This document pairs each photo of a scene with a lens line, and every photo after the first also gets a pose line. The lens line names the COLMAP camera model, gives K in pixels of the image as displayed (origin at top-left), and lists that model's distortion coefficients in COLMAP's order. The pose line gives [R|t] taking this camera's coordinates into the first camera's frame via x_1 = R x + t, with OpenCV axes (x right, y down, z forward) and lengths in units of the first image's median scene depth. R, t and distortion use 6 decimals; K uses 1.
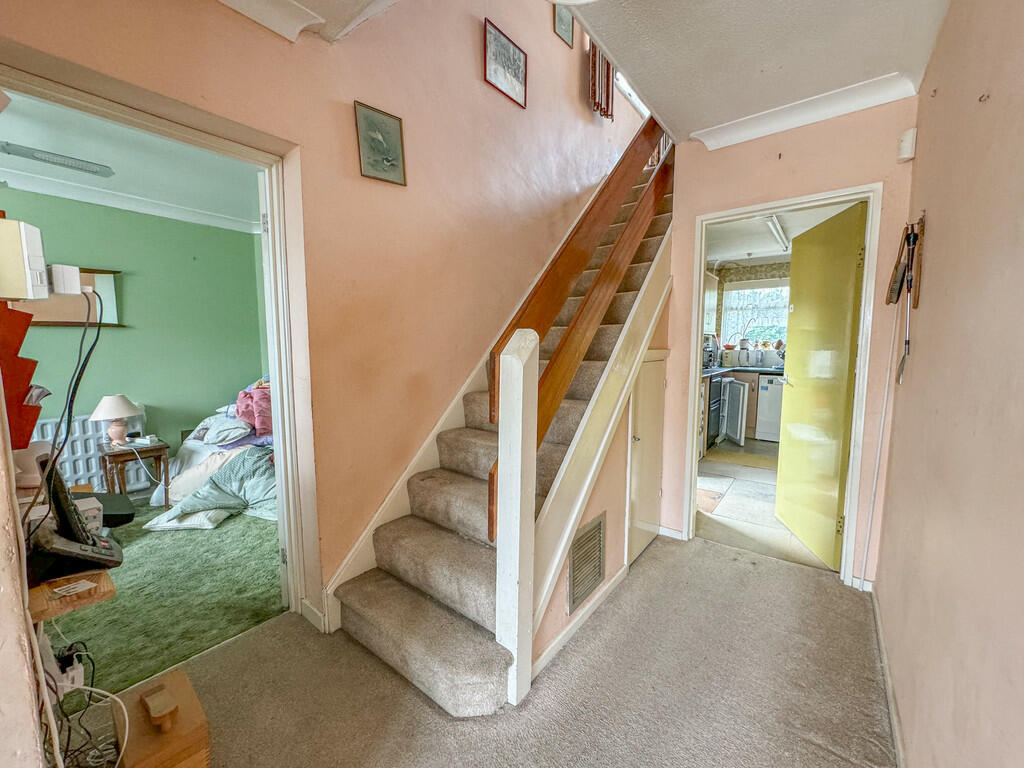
lens RADIAL K [[410.6, 0, 510.7], [0, 410.6, 383.5], [0, 0, 1]] dist [-0.006014, 0.001464]
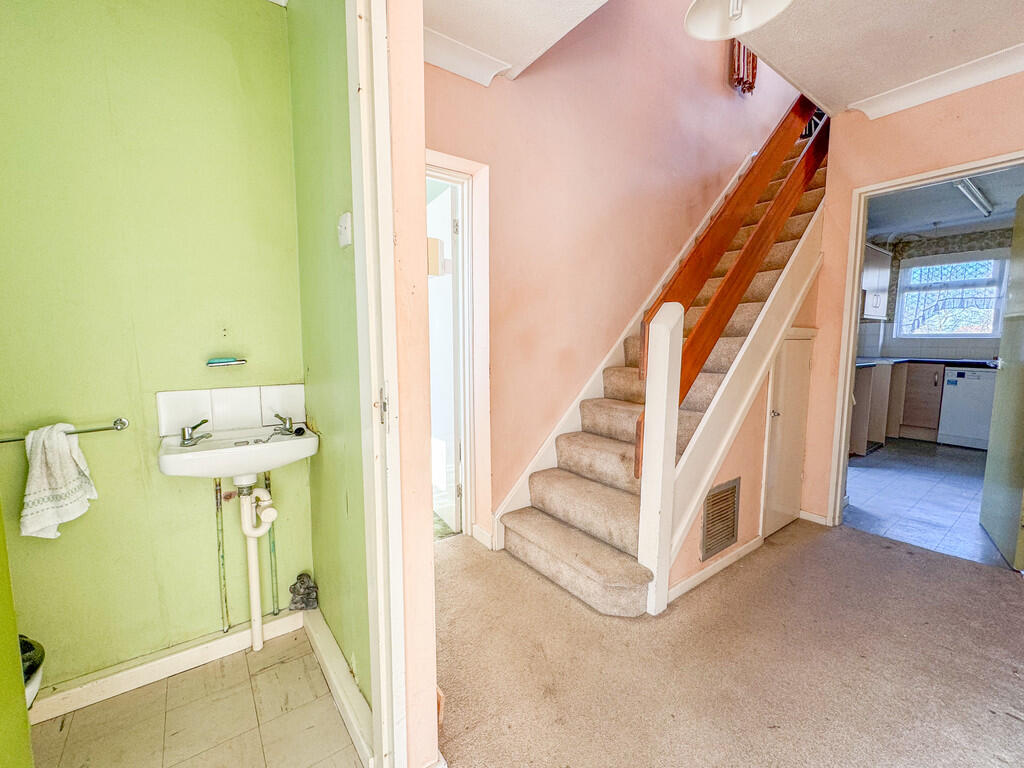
lens RADIAL K [[432.6, 0, 508.6], [0, 432.6, 383.5], [0, 0, 1]] dist [-0.006835, 0.000362]
pose [[0.963704, 0.027806, -0.265519, -0.052152], [-0.025694, 0.999605, 0.011425, 0.063616], [0.265732, -0.004188, 0.964038, -0.212645]]
